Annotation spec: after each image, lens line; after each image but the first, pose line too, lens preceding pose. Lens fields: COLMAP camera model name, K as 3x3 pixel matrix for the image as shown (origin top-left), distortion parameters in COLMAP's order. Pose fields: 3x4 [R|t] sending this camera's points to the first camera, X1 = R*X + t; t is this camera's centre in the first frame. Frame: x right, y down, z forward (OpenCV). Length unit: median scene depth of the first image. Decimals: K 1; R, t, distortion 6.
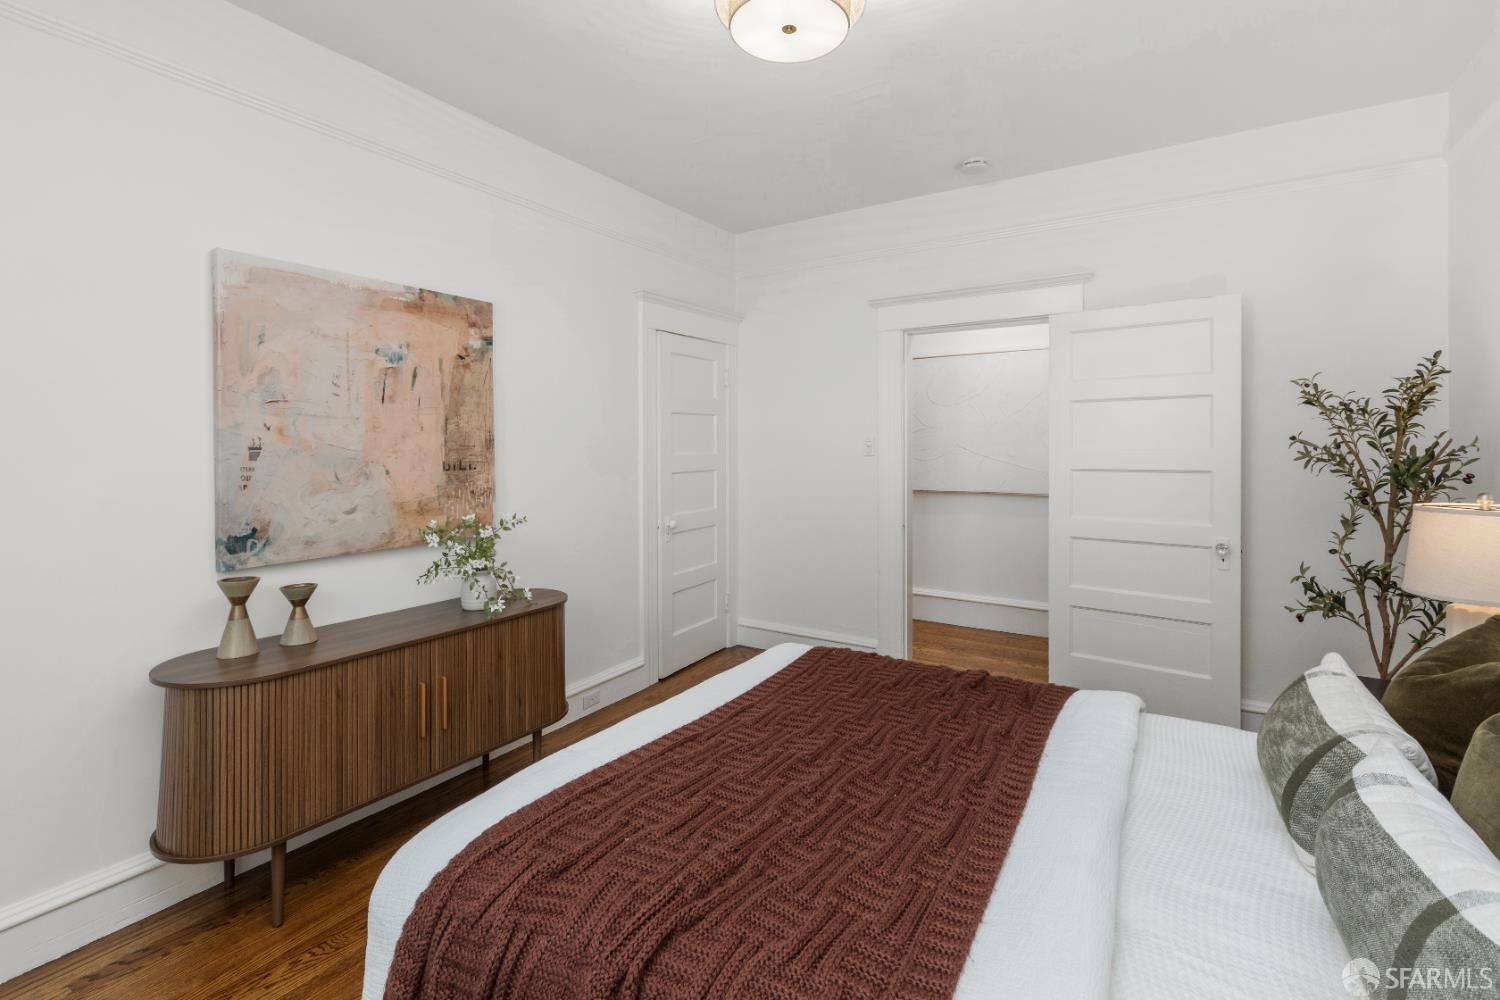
lens RADIAL K [[682.6, 0, 759.6], [0, 682.6, 447.7], [0, 0, 1]] dist [-0.015708, 0.004057]
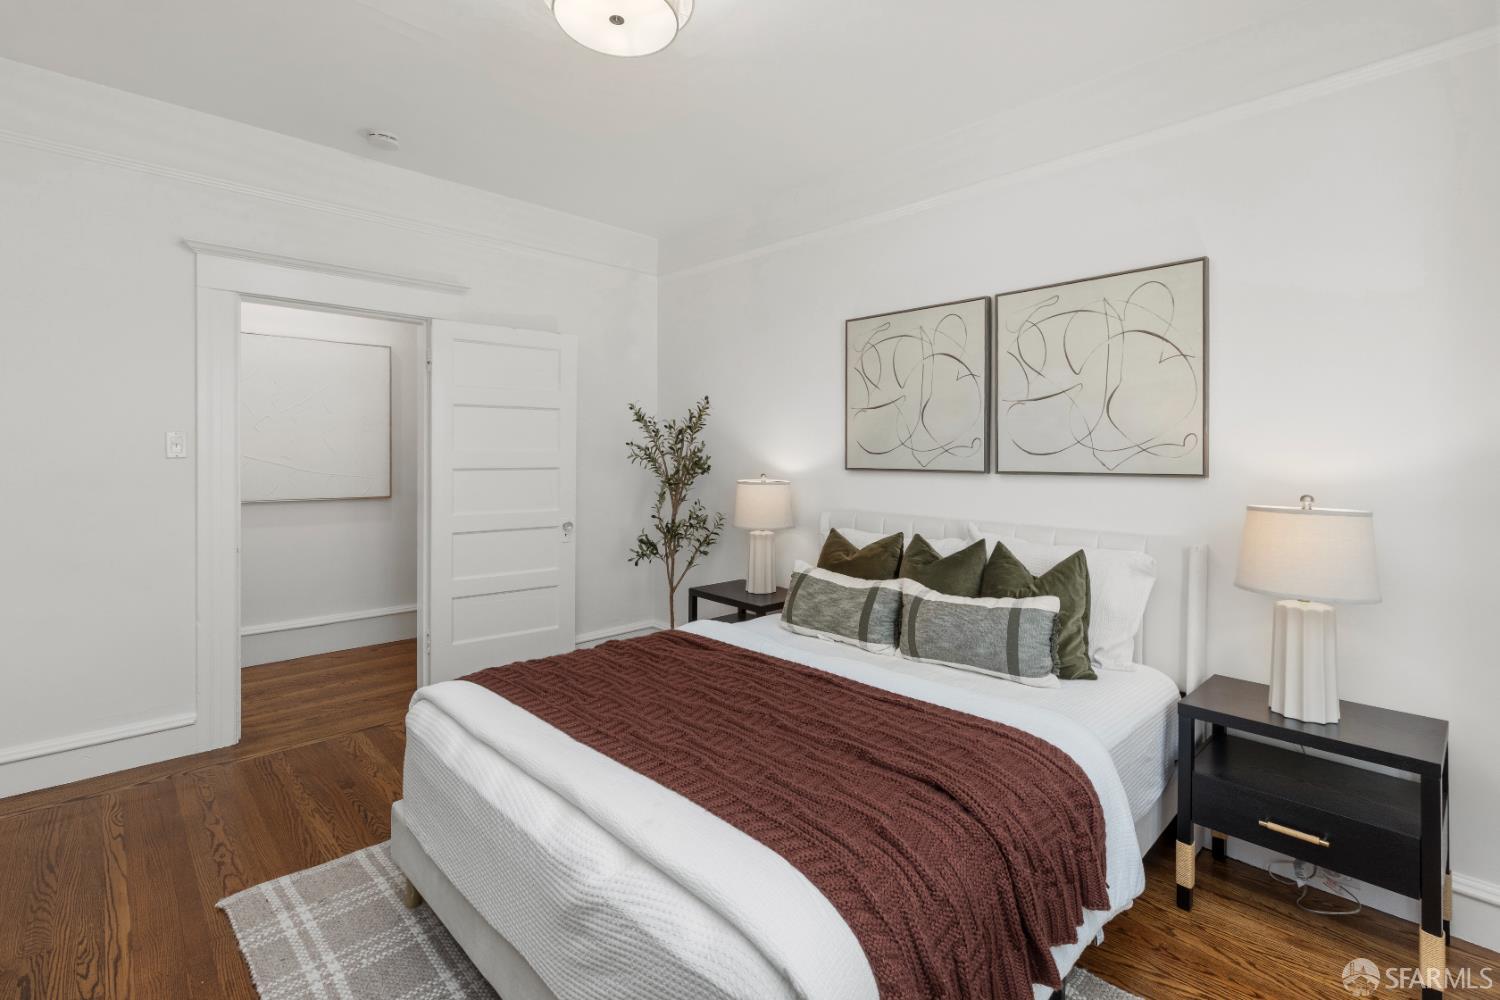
lens RADIAL K [[682.6, 0, 740.7], [0, 682.6, 454.2], [0, 0, 1]] dist [-0.015708, 0.004057]
pose [[0.238246, -0.000138, 0.971205, -0.612830], [-0.006078, 0.999980, 0.001633, 0.005547], [-0.971186, -0.006292, 0.238240, 0.417355]]
